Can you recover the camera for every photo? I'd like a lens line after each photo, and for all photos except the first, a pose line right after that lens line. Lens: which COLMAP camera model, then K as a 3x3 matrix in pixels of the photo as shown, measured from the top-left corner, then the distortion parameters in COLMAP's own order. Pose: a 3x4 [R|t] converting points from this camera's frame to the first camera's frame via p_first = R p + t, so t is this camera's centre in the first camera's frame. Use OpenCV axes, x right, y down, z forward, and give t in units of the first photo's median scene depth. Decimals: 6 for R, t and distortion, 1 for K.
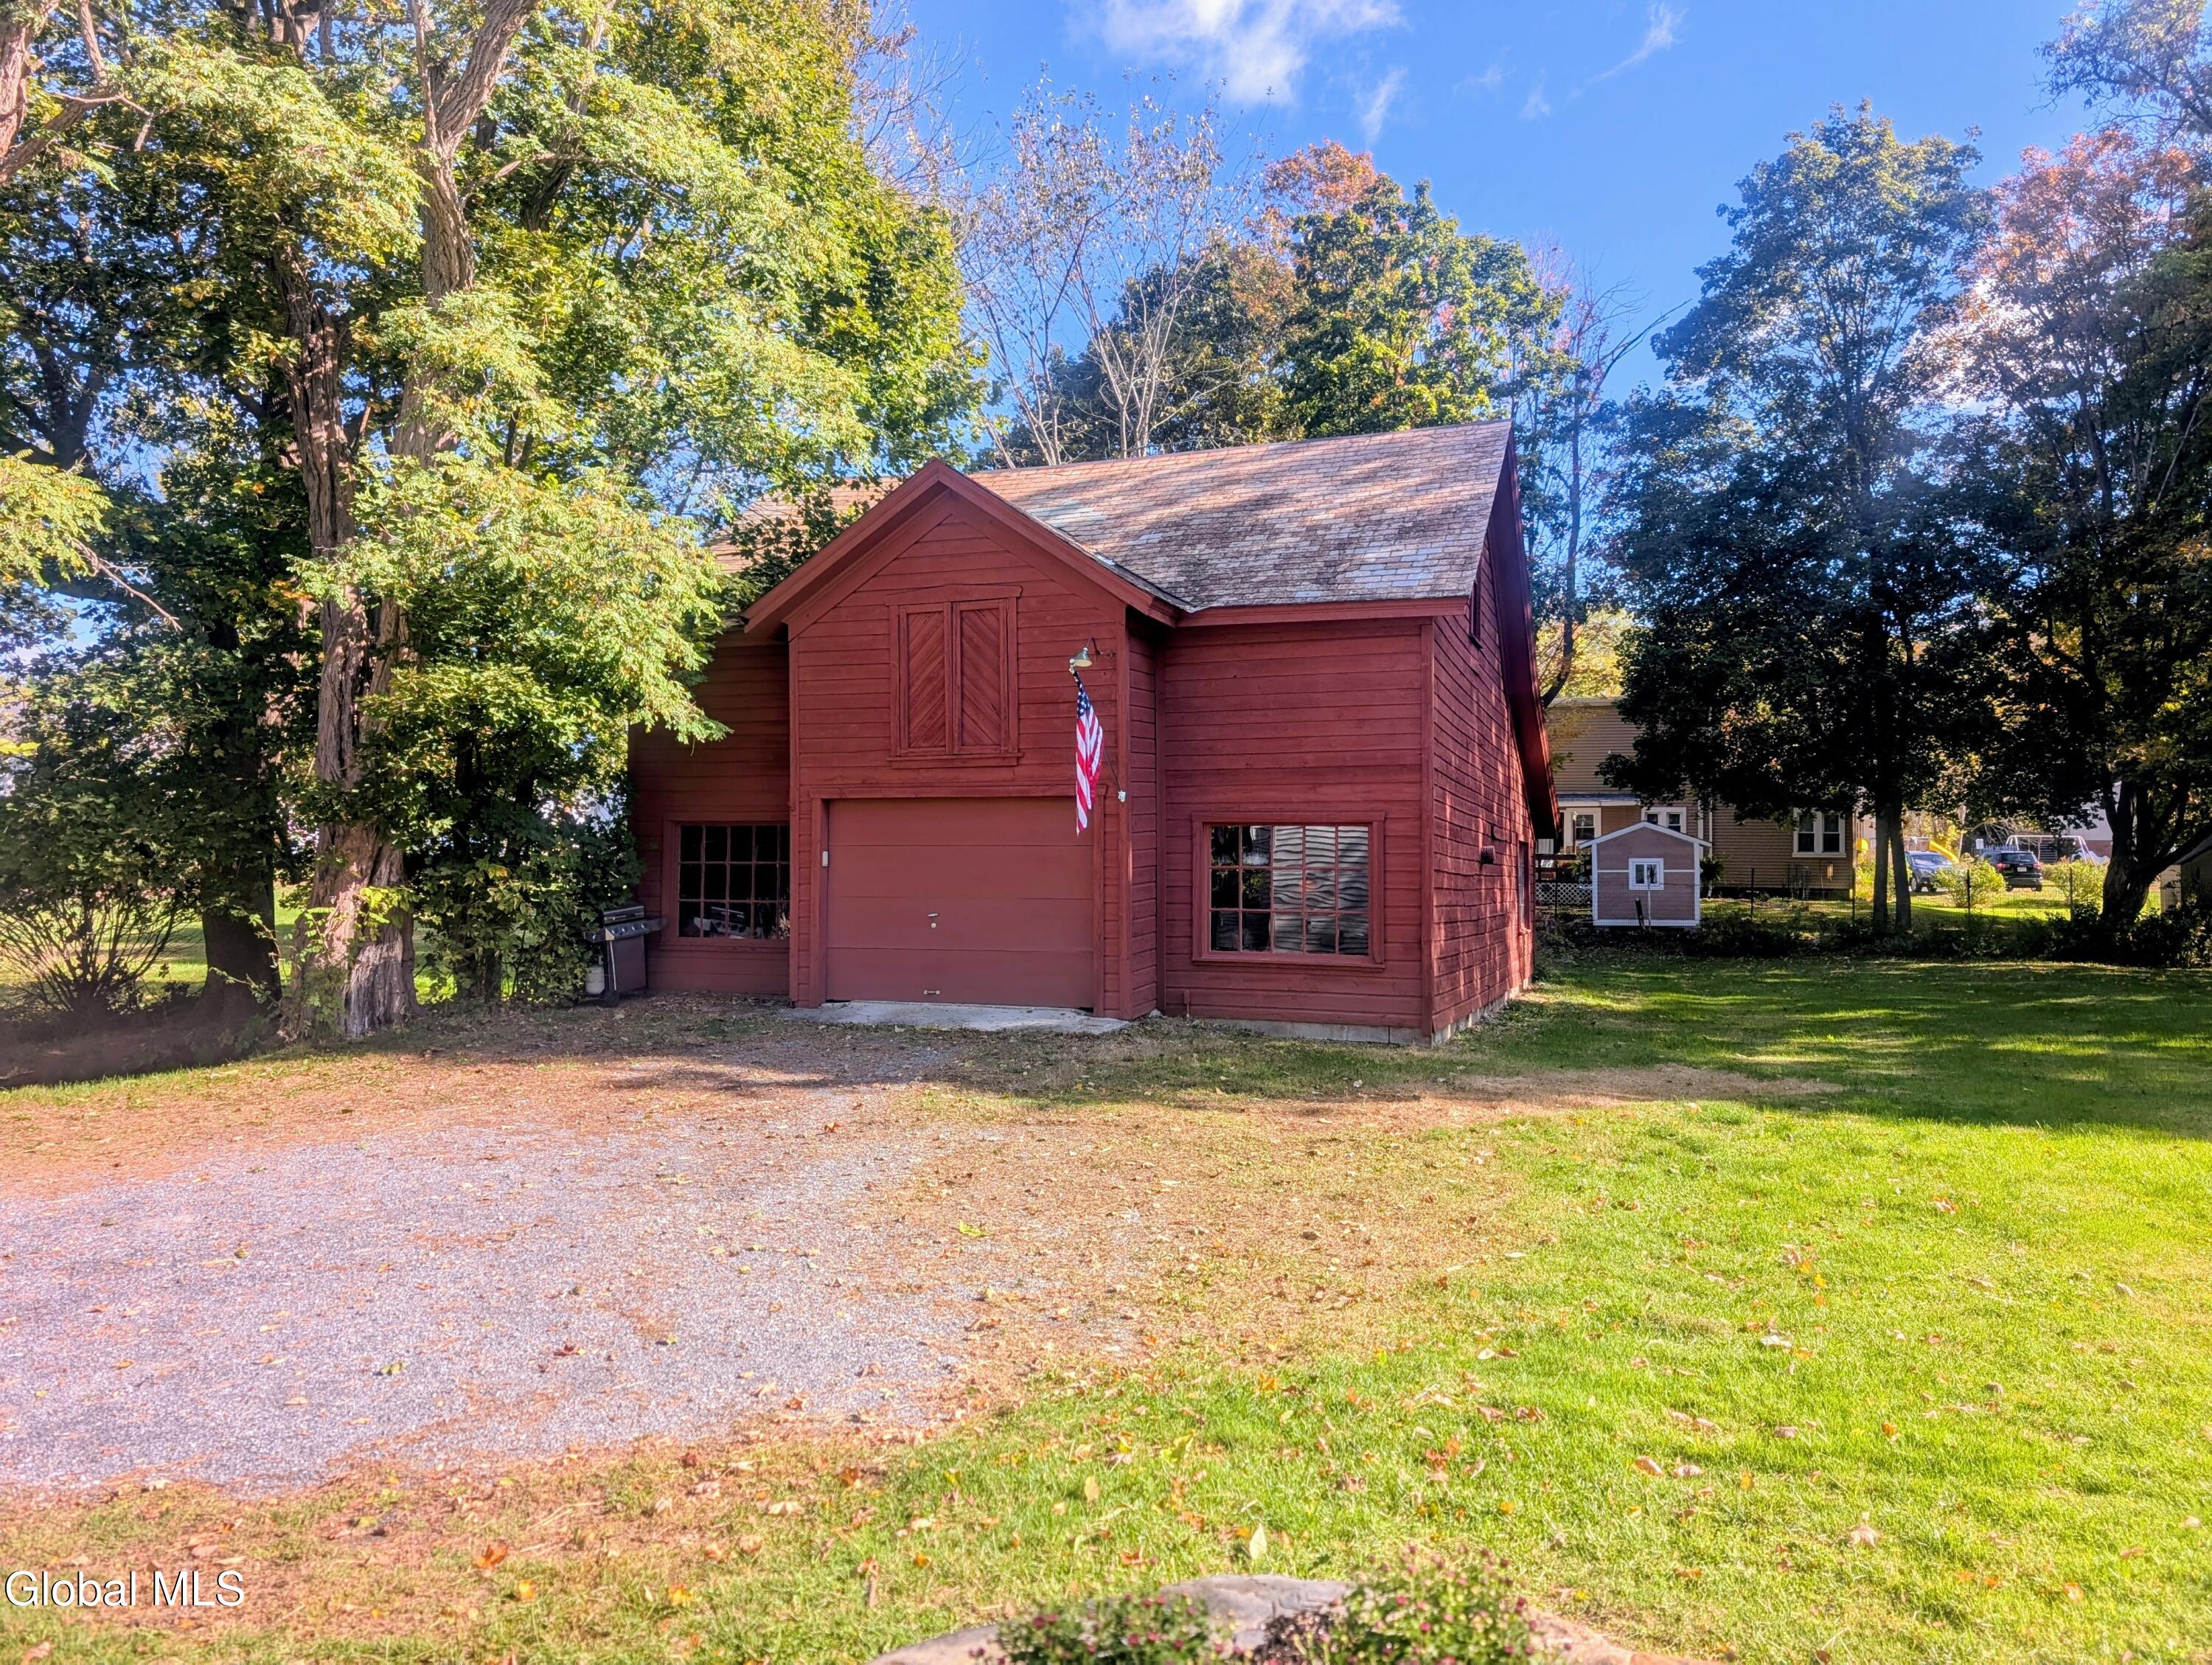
lens RADIAL K [[1635.0, 0, 1105.8], [0, 1635.0, 851.0], [0, 0, 1]] dist [0.023147, 0.004309]
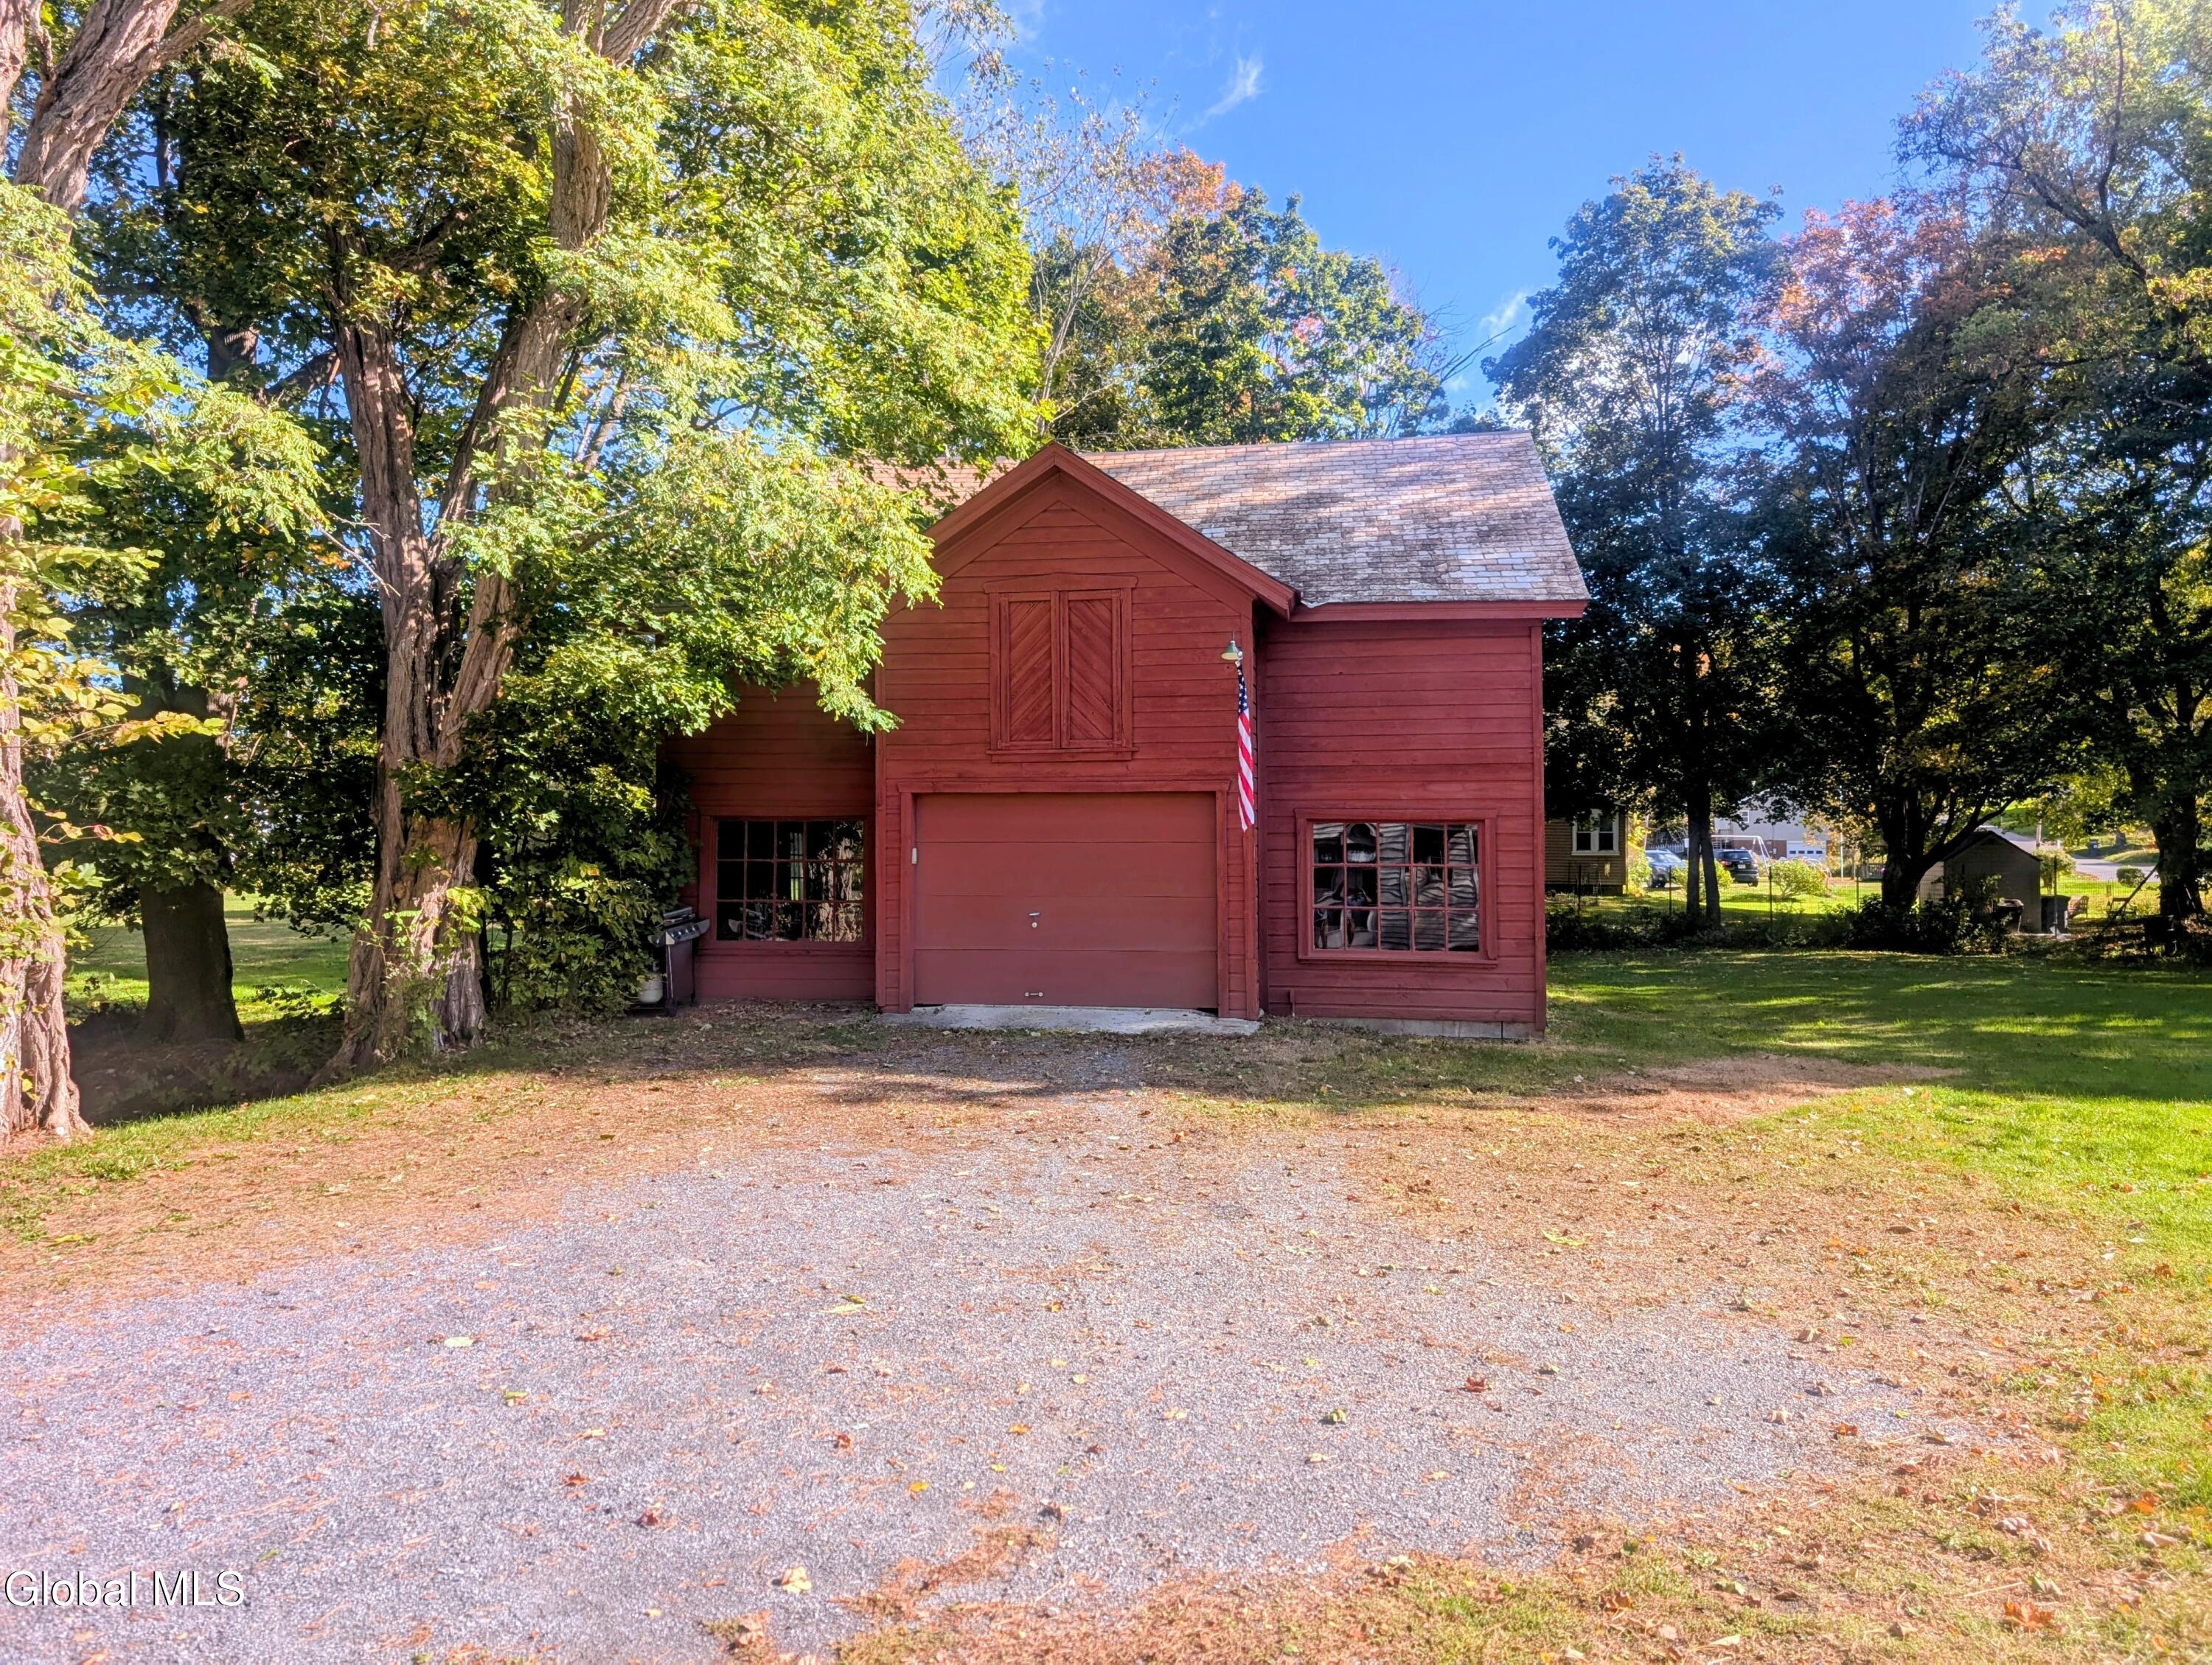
lens RADIAL K [[1638.3, 0, 1106.0], [0, 1638.3, 832.5], [0, 0, 1]] dist [0.021469, -0.002115]
pose [[0.981677, 0.002192, 0.190540, -0.212999], [-0.000181, 0.999944, -0.010570, 0.000925], [-0.190552, 0.010342, 0.981623, 0.039182]]
